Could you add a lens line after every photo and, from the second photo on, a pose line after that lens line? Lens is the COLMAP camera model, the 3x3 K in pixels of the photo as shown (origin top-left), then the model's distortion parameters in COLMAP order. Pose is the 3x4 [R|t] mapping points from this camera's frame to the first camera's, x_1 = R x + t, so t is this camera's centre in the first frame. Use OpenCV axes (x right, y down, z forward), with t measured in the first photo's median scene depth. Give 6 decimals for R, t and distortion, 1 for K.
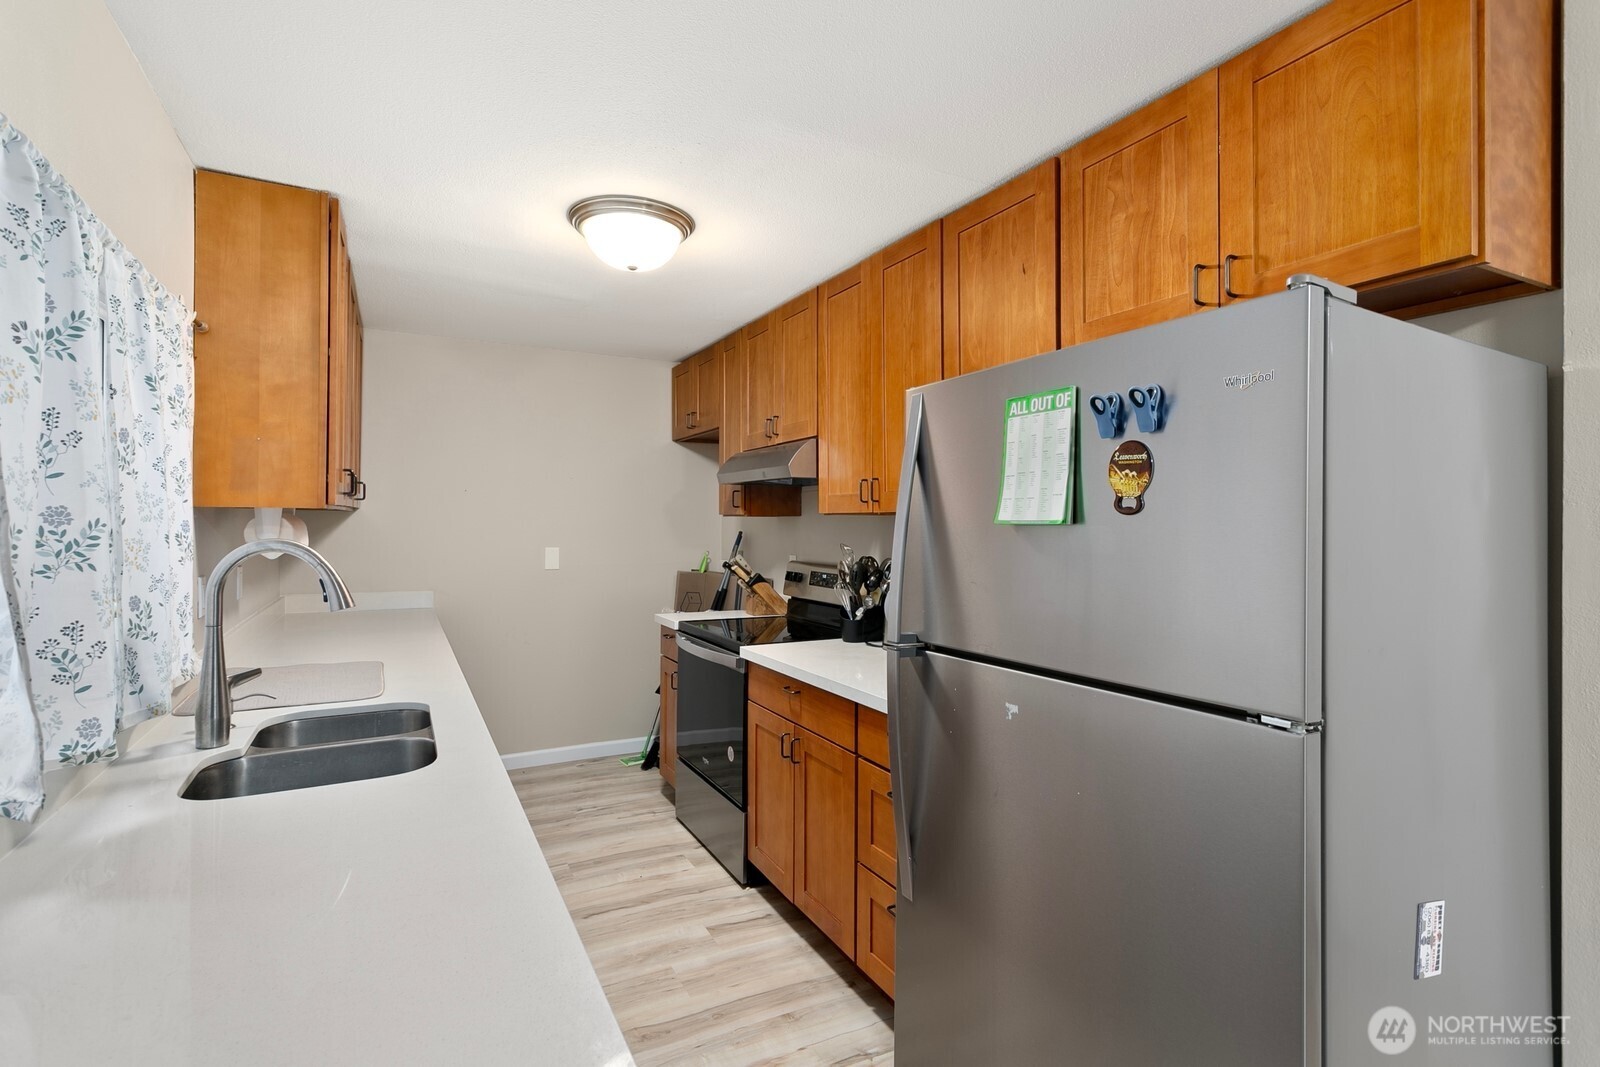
lens RADIAL K [[759.3, 0, 800.1], [0, 759.3, 528.5], [0, 0, 1]] dist [0.000889, 0.000300]
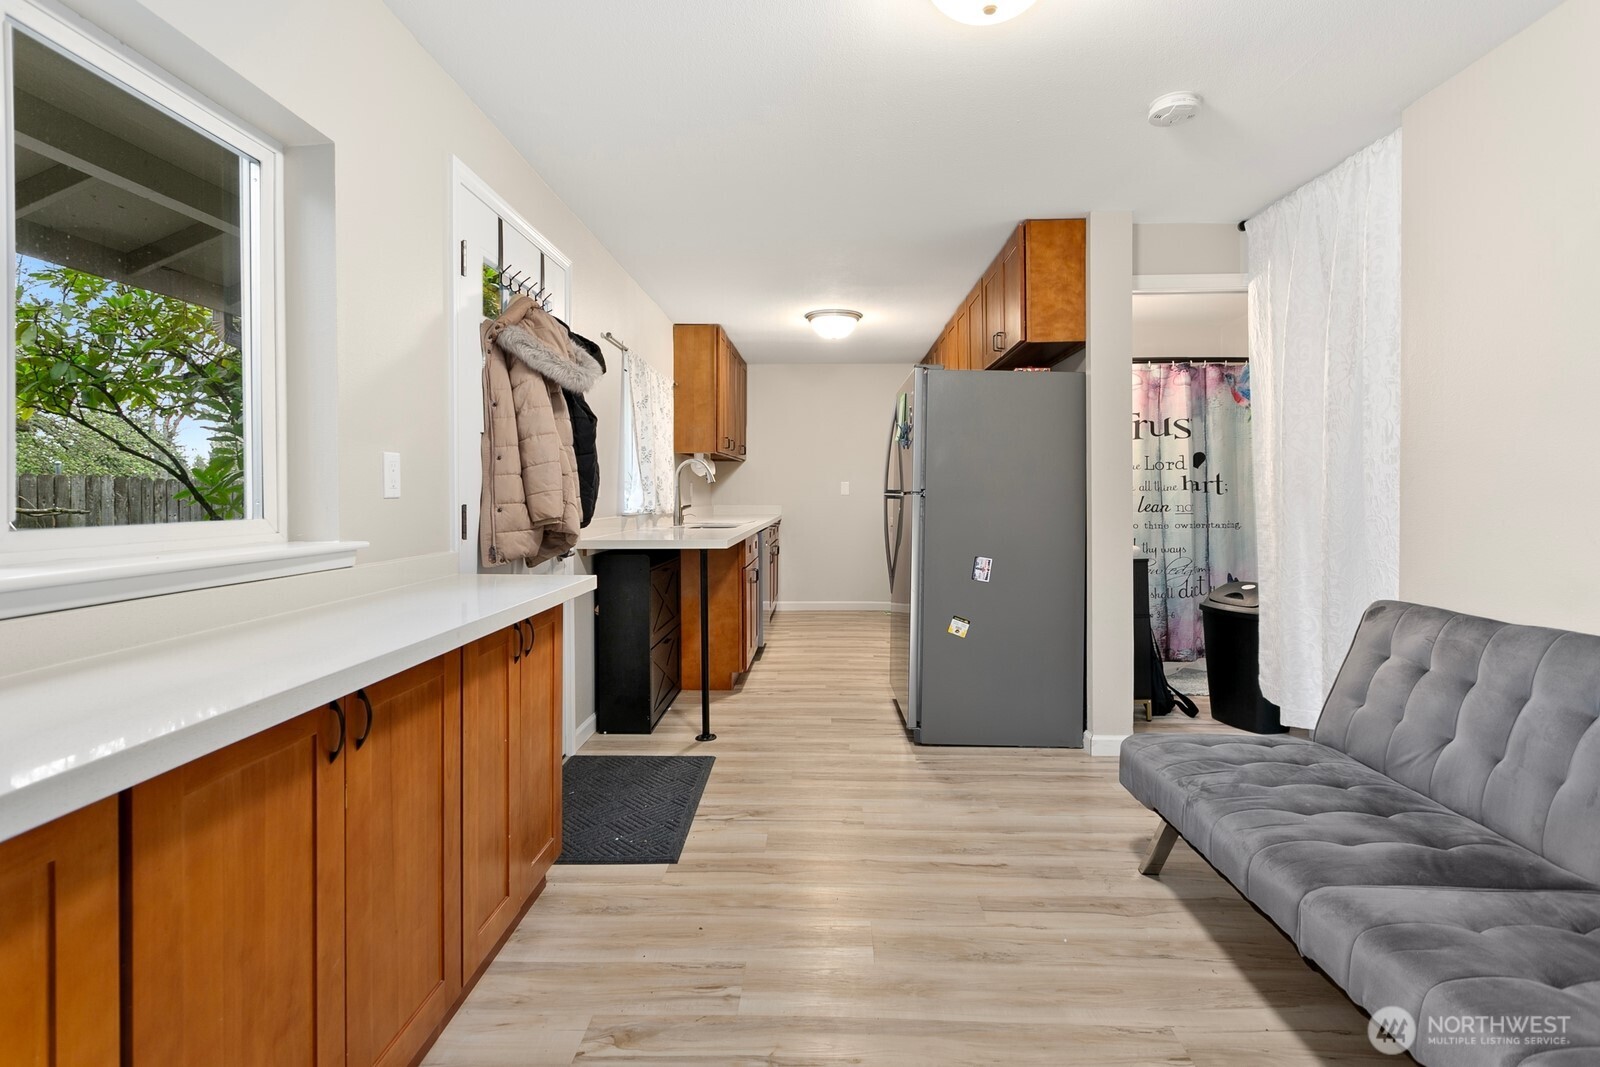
lens RADIAL K [[759.3, 0, 800.1], [0, 759.3, 528.5], [0, 0, 1]] dist [0.000889, 0.000300]
pose [[0.866057, 0.018739, -0.499595, 0.868657], [0.001000, 0.999230, 0.039214, 0.125159], [0.499945, -0.034461, 0.865371, -1.031217]]
